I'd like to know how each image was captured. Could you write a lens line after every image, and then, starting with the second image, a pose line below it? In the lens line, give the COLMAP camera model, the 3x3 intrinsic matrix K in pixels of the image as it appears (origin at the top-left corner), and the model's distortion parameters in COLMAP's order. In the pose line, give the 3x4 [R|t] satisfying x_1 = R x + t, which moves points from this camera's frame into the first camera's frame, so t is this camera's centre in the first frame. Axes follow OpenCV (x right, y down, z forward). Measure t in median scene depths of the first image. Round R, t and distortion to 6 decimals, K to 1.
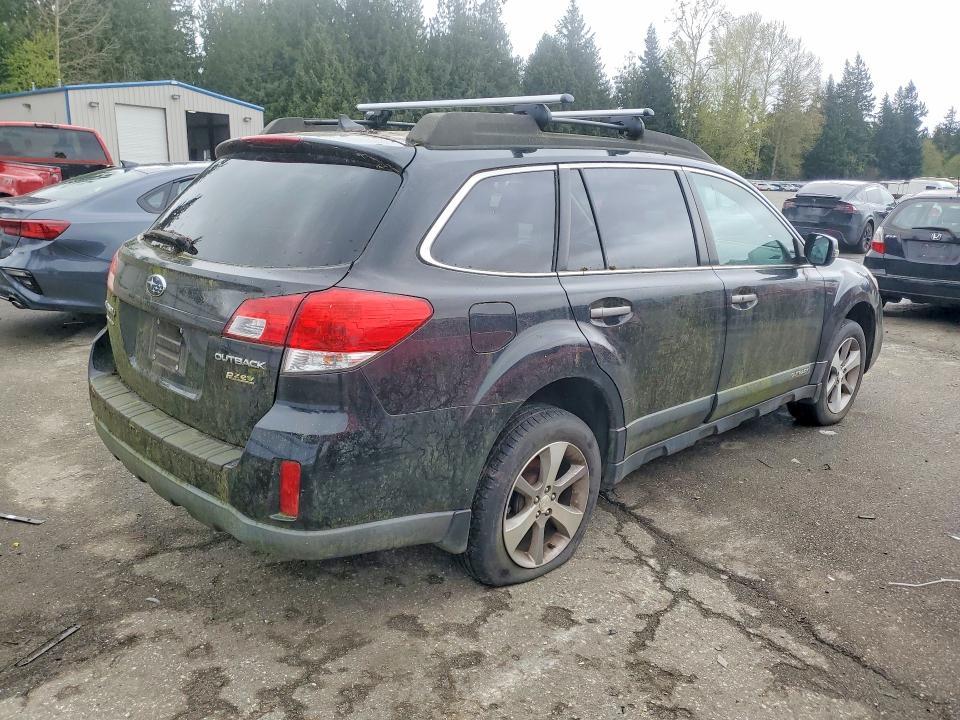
lens RADIAL K [[898.7, 0, 480.0], [0, 898.7, 360.0], [0, 0, 1]] dist [0.333744, -0.000587]
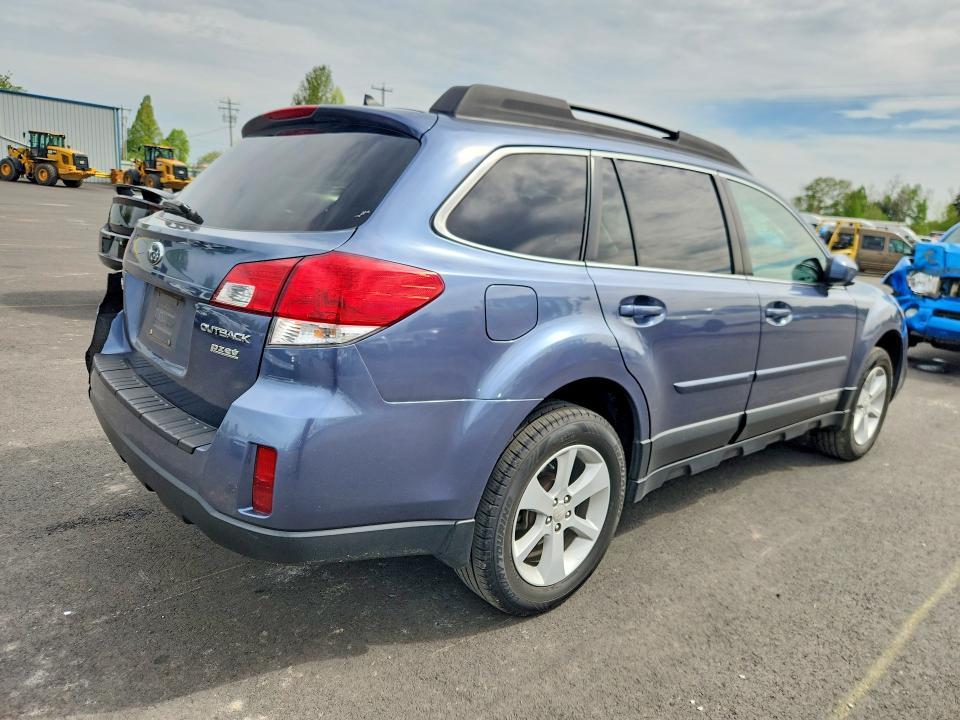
lens RADIAL K [[758.7, 0, 487.1], [0, 758.7, 359.5], [0, 0, 1]] dist [0.082521, -0.103329]
pose [[0.998013, 0.059660, -0.020261, 0.008646], [-0.060837, 0.996121, -0.063576, 0.054709], [0.016389, 0.064683, 0.997771, 0.242467]]
